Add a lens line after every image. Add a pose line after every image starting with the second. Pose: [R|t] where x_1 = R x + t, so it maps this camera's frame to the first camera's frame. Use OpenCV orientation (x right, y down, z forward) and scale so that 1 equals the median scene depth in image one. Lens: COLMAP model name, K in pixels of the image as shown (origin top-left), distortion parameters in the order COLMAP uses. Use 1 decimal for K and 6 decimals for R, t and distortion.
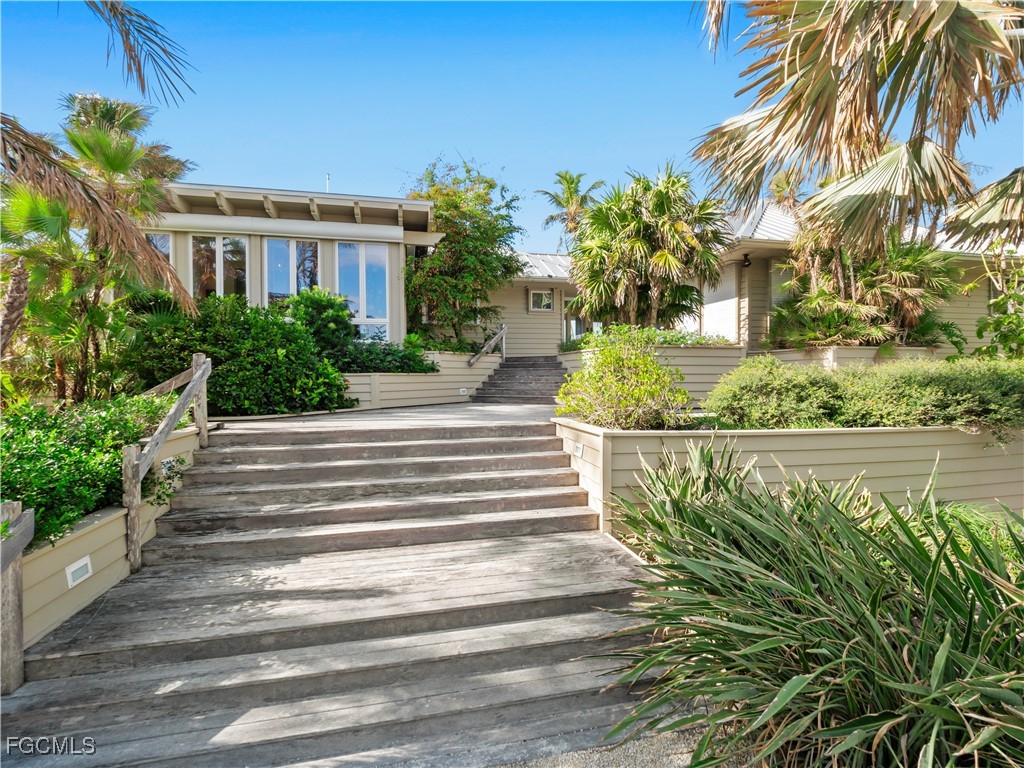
lens RADIAL K [[433.1, 0, 508.7], [0, 433.1, 376.1], [0, 0, 1]] dist [-0.003621, 0.000214]
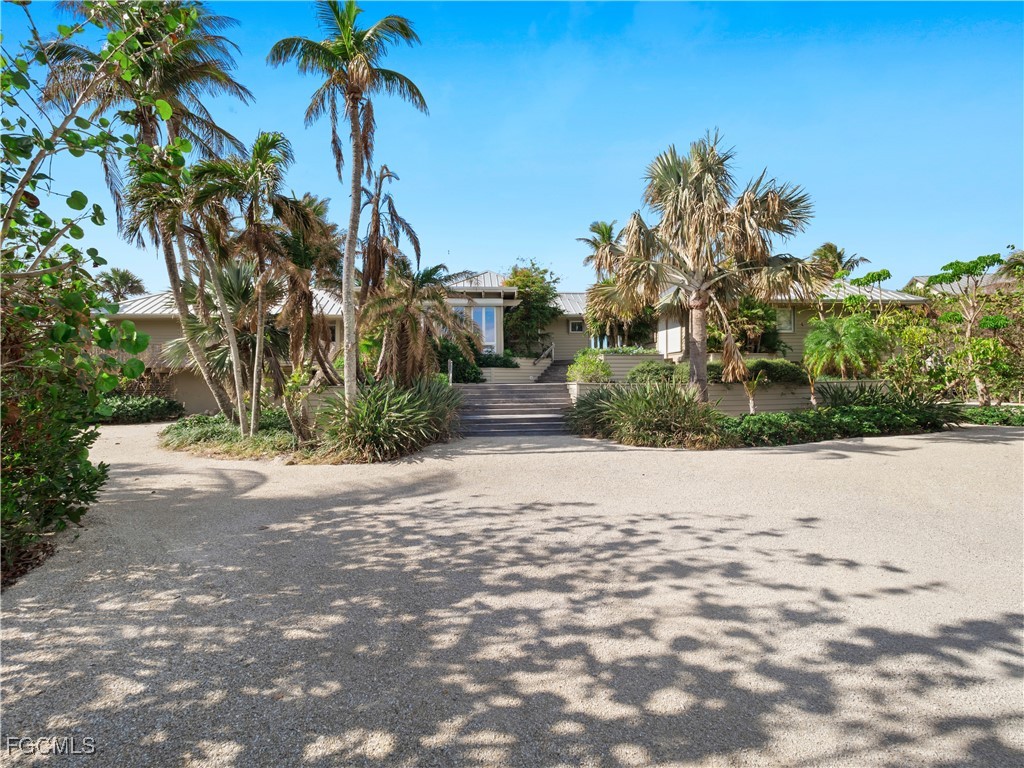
lens RADIAL K [[433.1, 0, 512.2], [0, 433.1, 375.4], [0, 0, 1]] dist [-0.003621, 0.000214]
pose [[0.991675, -0.003771, -0.128710, 0.060464], [0.003240, 0.999985, -0.004337, 0.032696], [0.128724, 0.003884, 0.991673, -0.949476]]
